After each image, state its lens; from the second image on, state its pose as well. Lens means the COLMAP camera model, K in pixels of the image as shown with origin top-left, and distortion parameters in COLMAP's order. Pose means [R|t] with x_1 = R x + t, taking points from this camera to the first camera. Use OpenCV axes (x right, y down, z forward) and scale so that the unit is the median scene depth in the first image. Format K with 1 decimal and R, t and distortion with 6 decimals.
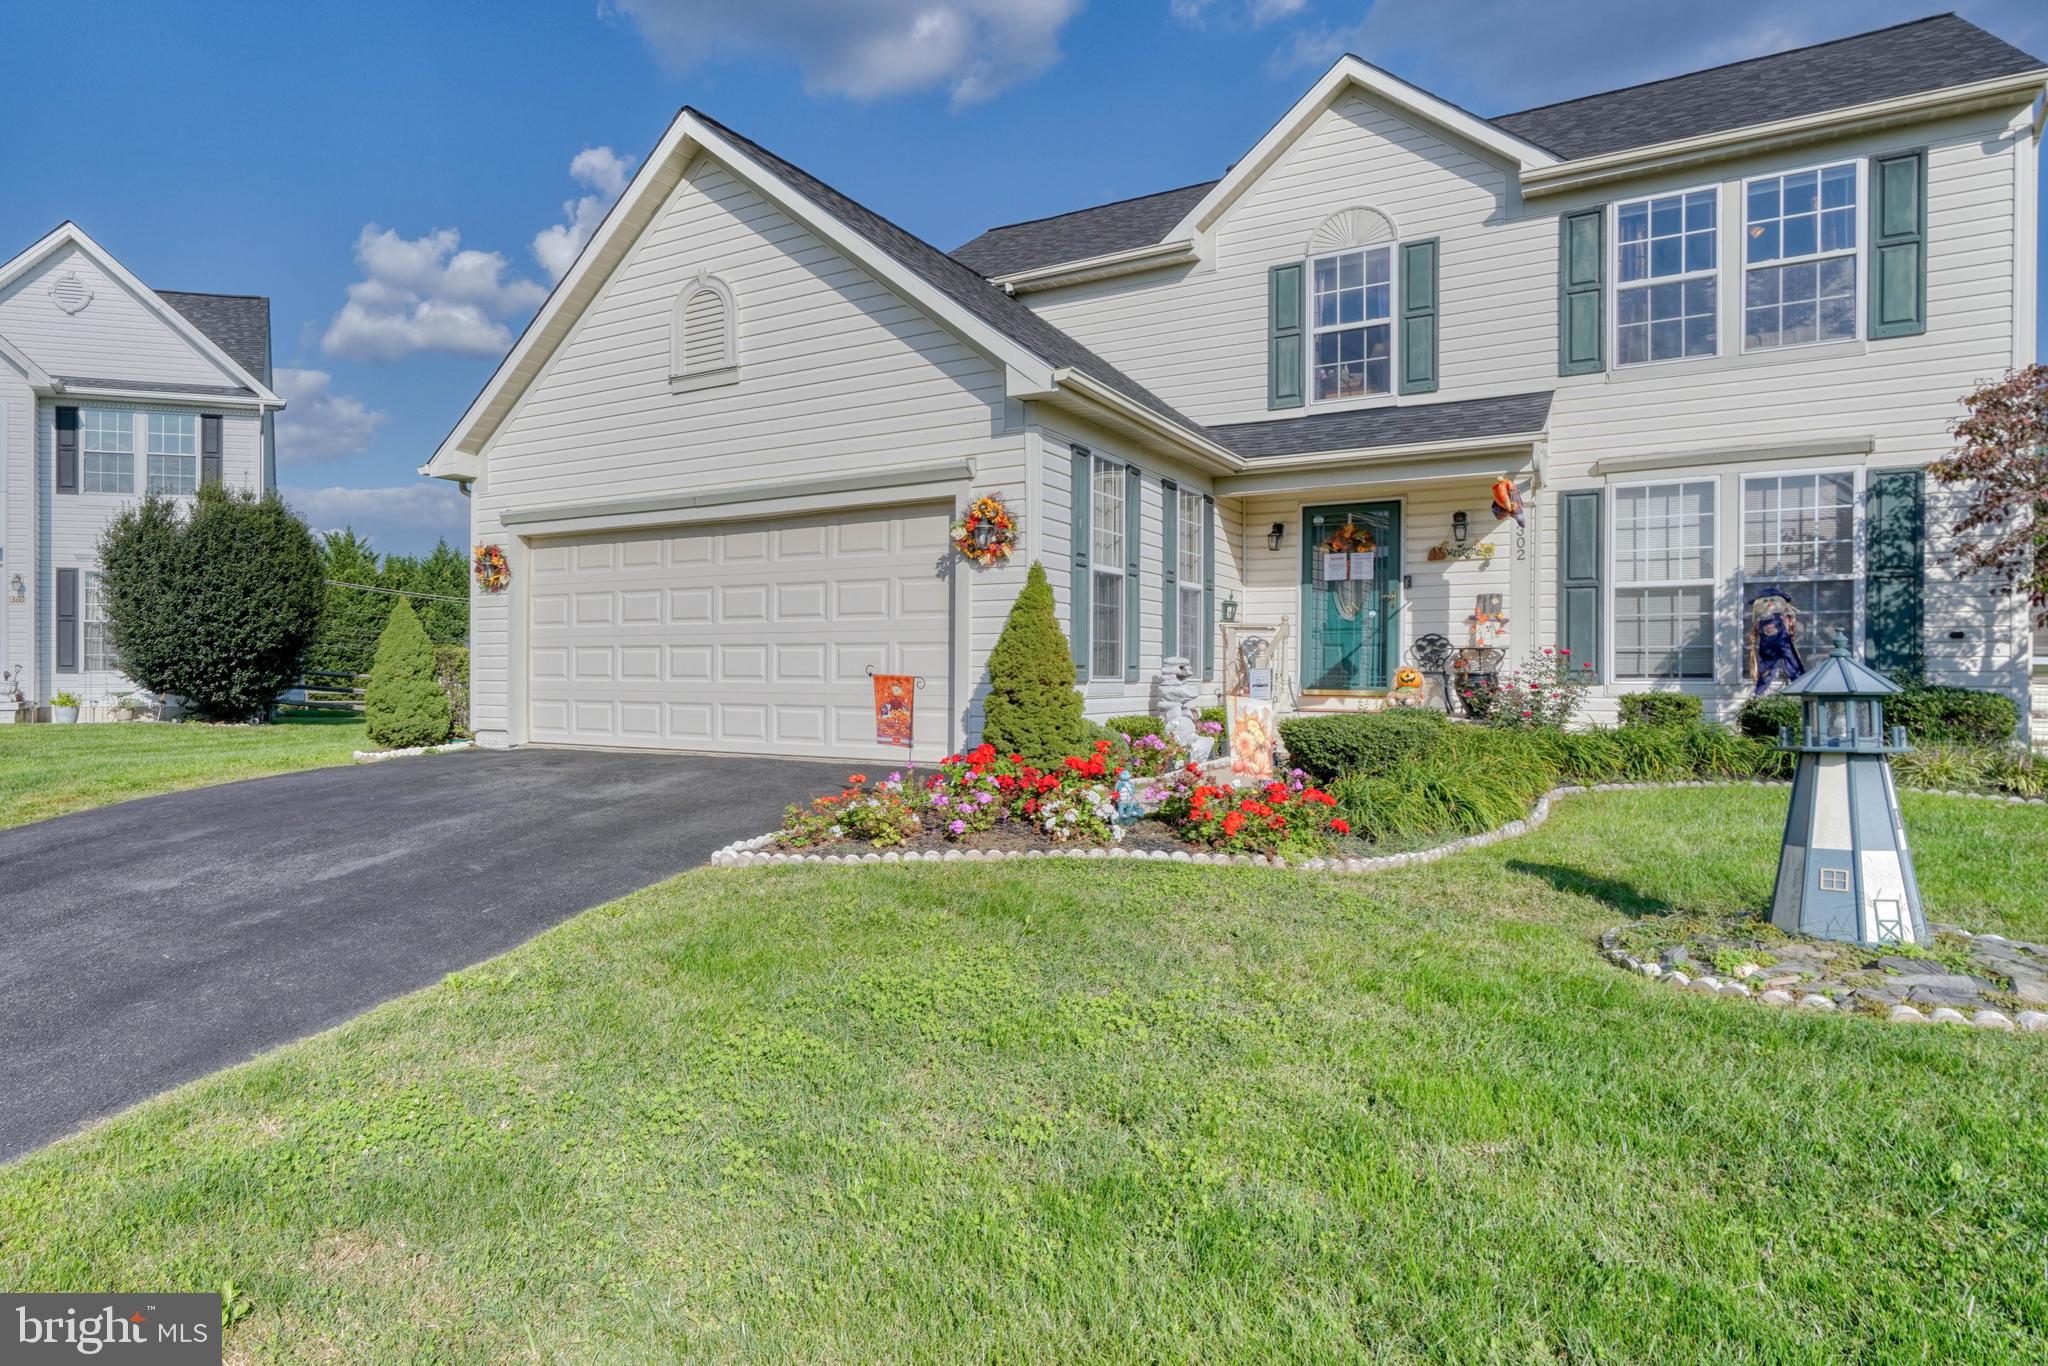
lens RADIAL K [[1145.9, 0, 1091.1], [0, 1145.9, 665.2], [0, 0, 1]] dist [0.000192, 0.000210]
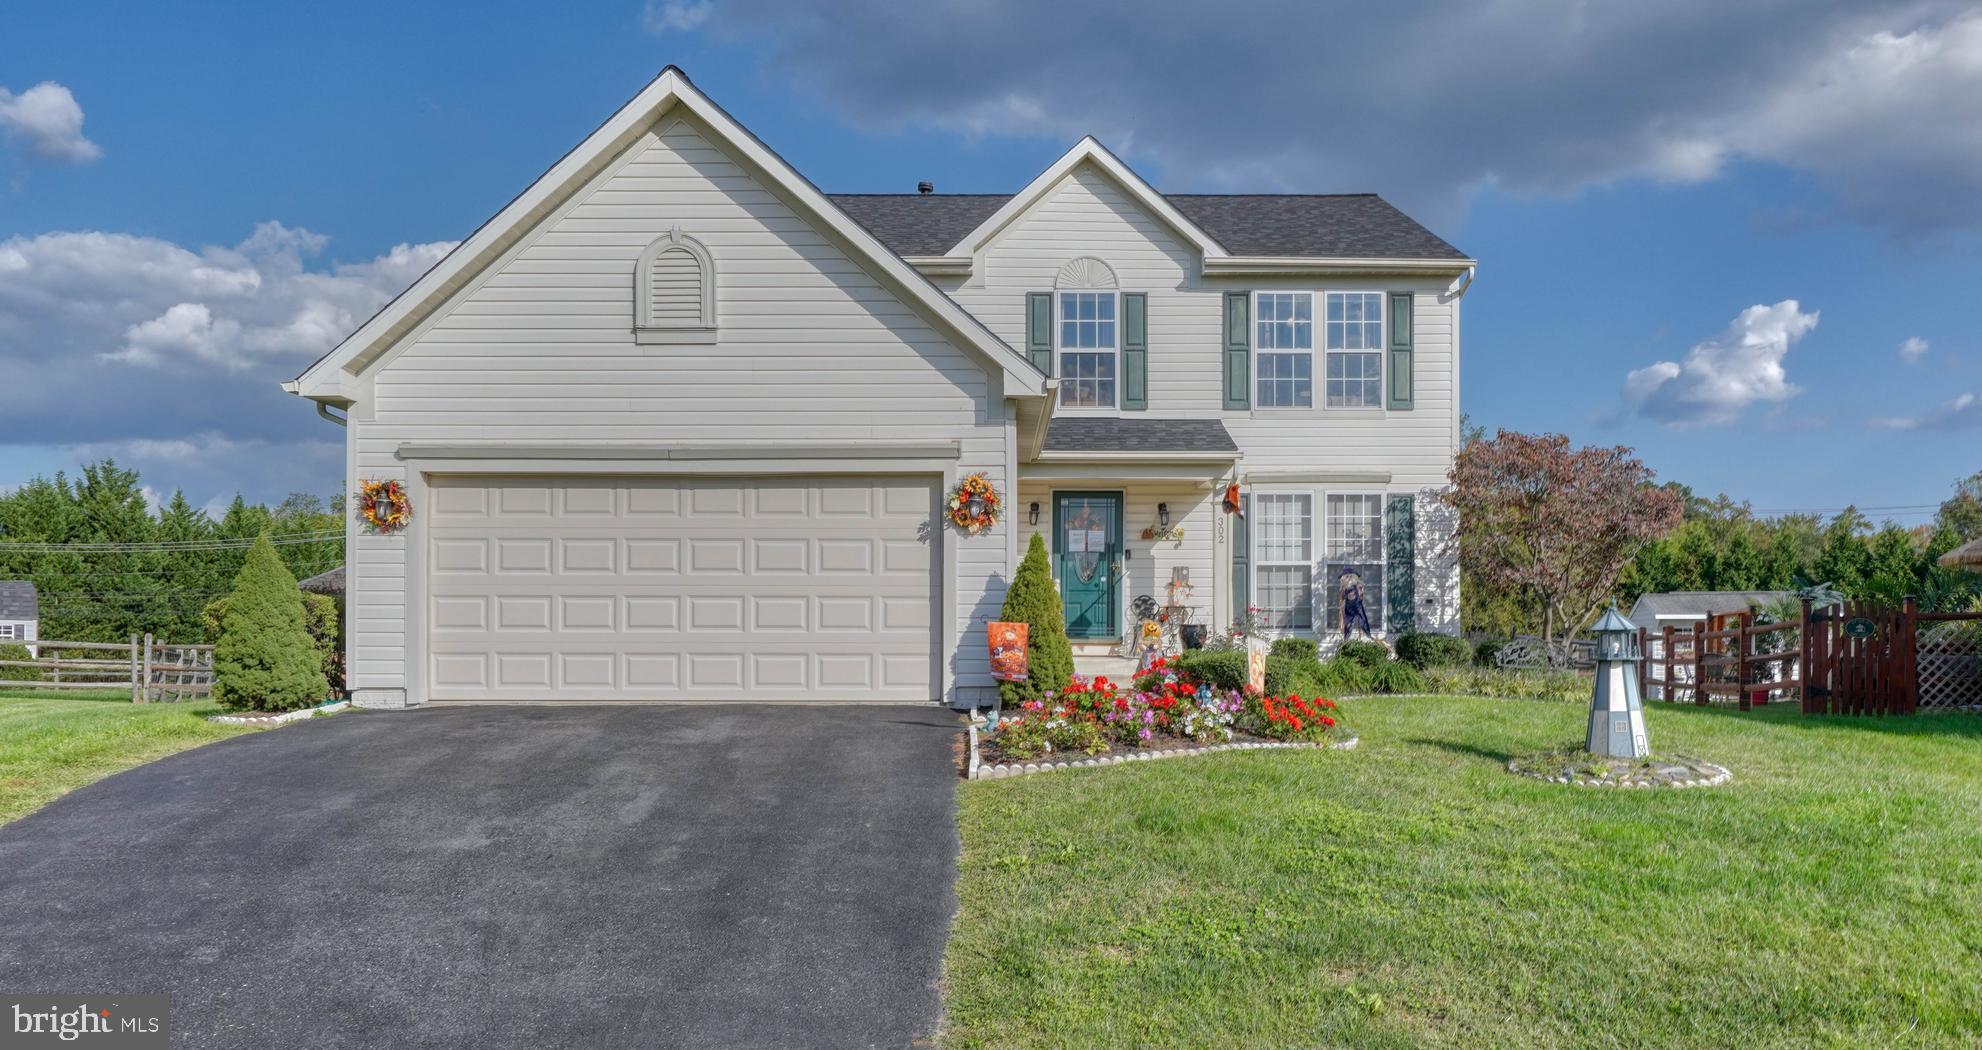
lens RADIAL K [[924.8, 0, 1365.8], [0, 924.8, 612.9], [0, 0, 1]] dist [-0.002348, -0.000619]
pose [[0.820481, 0.005024, 0.571651, -0.138805], [-0.000059, 0.999962, -0.008704, 0.002141], [-0.571673, 0.007108, 0.820450, -0.009294]]
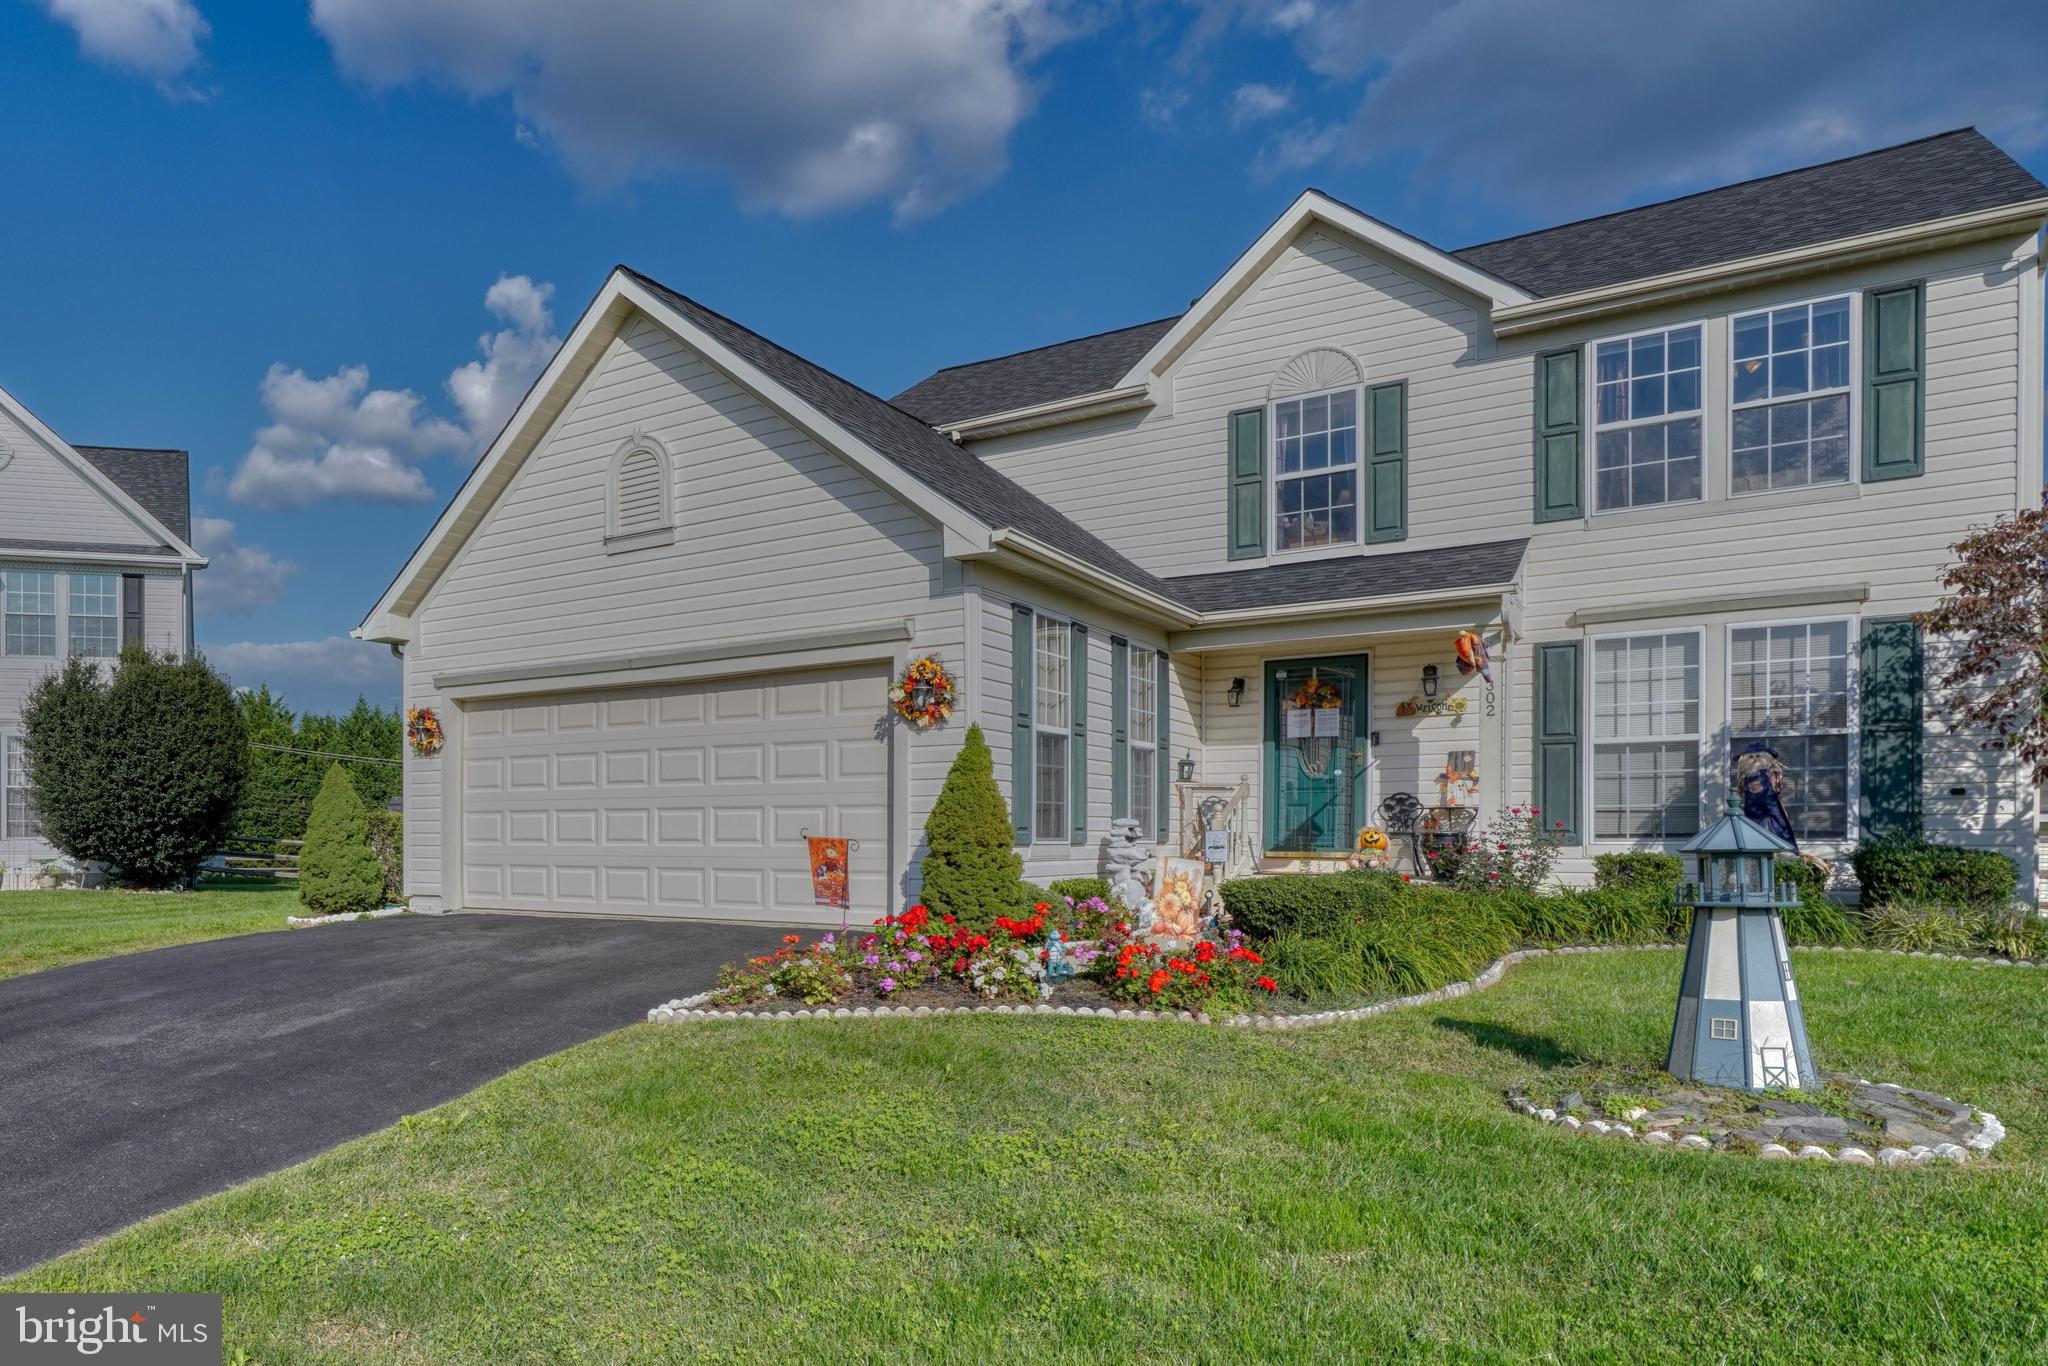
lens RADIAL K [[1218.3, 0, 1061.0], [0, 1218.3, 827.9], [0, 0, 1]] dist [0.002853, -0.001015]
pose [[0.999971, -0.004275, 0.006378, 0.008826], [0.004271, 0.999991, 0.000669, 0.000091], [-0.006381, -0.000642, 0.999979, -0.025806]]
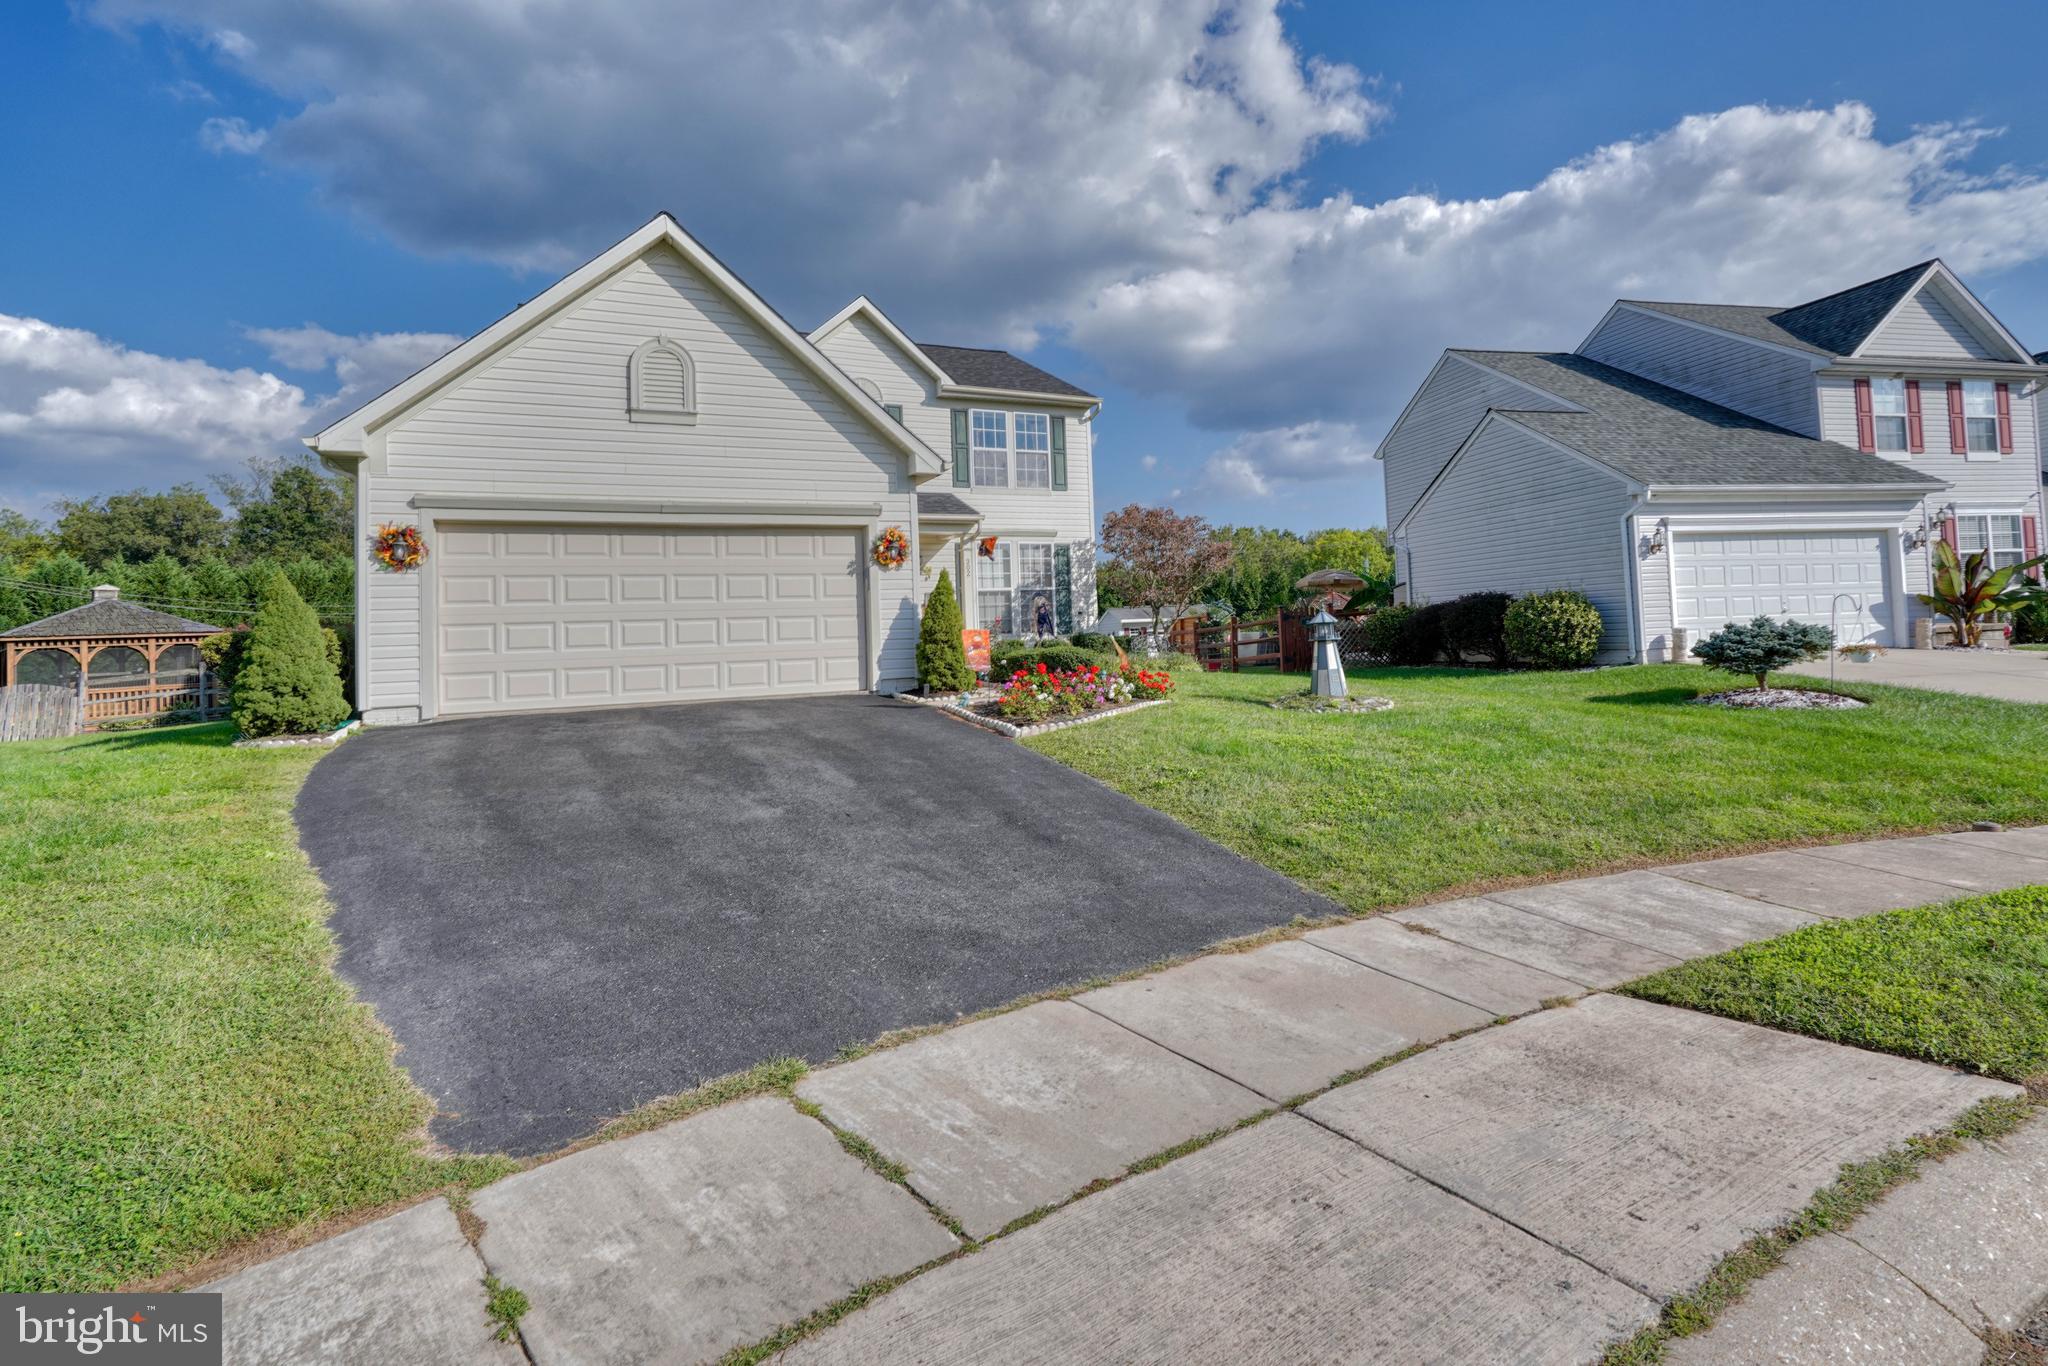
lens RADIAL K [[584.0, 0, 1181.8], [0, 584.0, 601.0], [0, 0, 1]] dist [0.000150, 0.000028]
pose [[0.638008, 0.006636, 0.770001, -0.216677], [0.033322, 0.998788, -0.036218, 0.002260], [-0.769308, 0.048765, 0.637014, 0.059768]]
